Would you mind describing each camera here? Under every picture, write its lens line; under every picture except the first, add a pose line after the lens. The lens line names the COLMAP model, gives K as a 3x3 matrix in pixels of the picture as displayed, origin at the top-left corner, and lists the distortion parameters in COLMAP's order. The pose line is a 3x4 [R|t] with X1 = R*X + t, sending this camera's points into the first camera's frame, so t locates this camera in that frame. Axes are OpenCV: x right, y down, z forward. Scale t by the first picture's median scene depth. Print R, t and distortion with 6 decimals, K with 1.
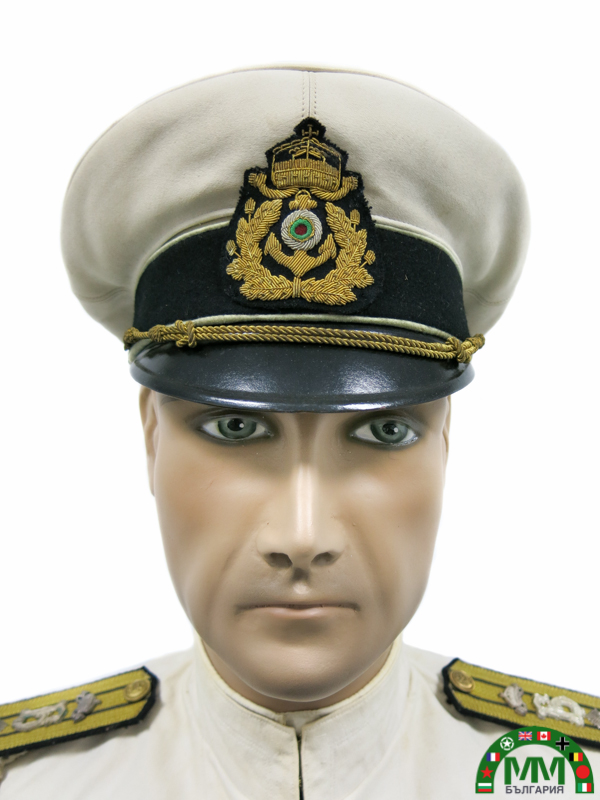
lens RADIAL K [[664.1, 0, 298.2], [0, 664.1, 403.7], [0, 0, 1]] dist [-0.024678, 0.002451]
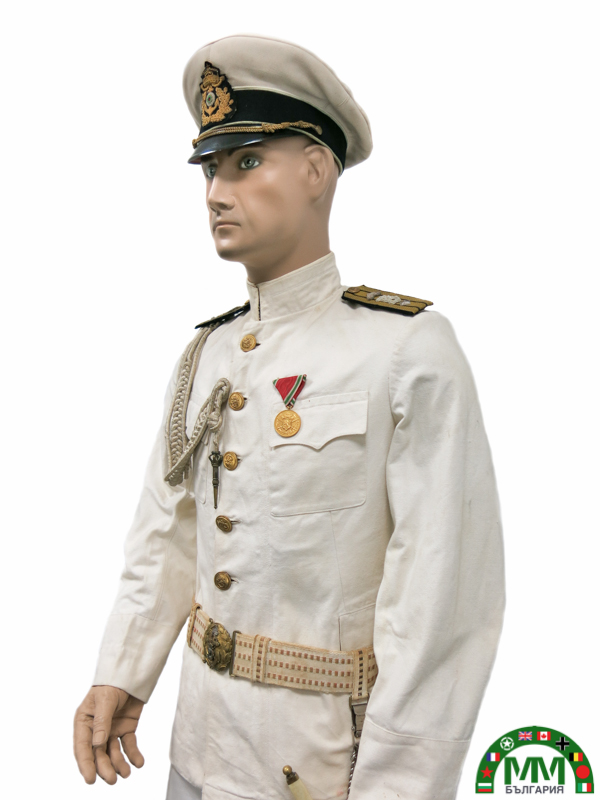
lens RADIAL K [[664.1, 0, 301.6], [0, 664.1, 399.6], [0, 0, 1]] dist [-0.024678, 0.002451]
pose [[0.733478, 0.037602, -0.678672, 2.430631], [0.053181, 0.992233, 0.112450, 0.795125], [0.677629, -0.118572, 0.725782, -1.102606]]
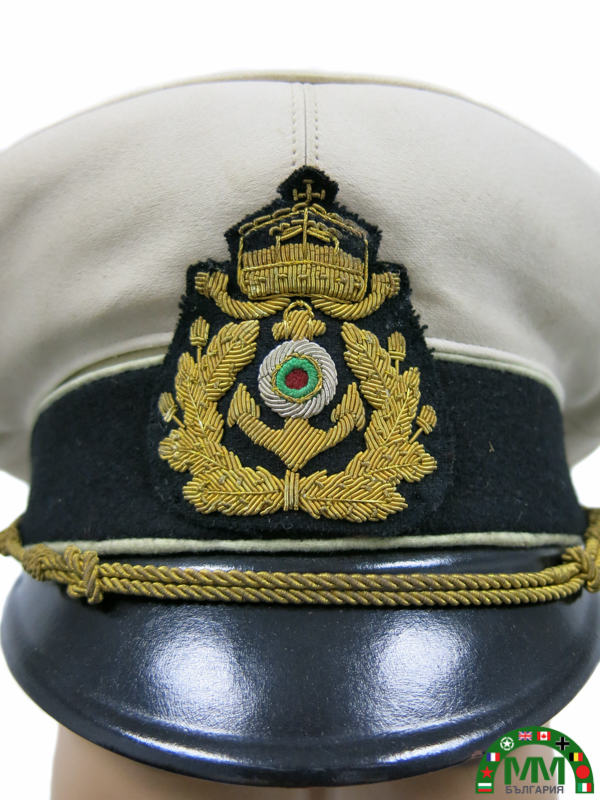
lens RADIAL K [[664.1, 0, 299.0], [0, 664.1, 392.8], [0, 0, 1]] dist [-0.024678, 0.002451]
pose [[0.999608, -0.027830, 0.003210, 0.004173], [0.027973, 0.997802, -0.060067, -0.216044], [-0.001532, 0.060133, 0.998189, 0.472697]]
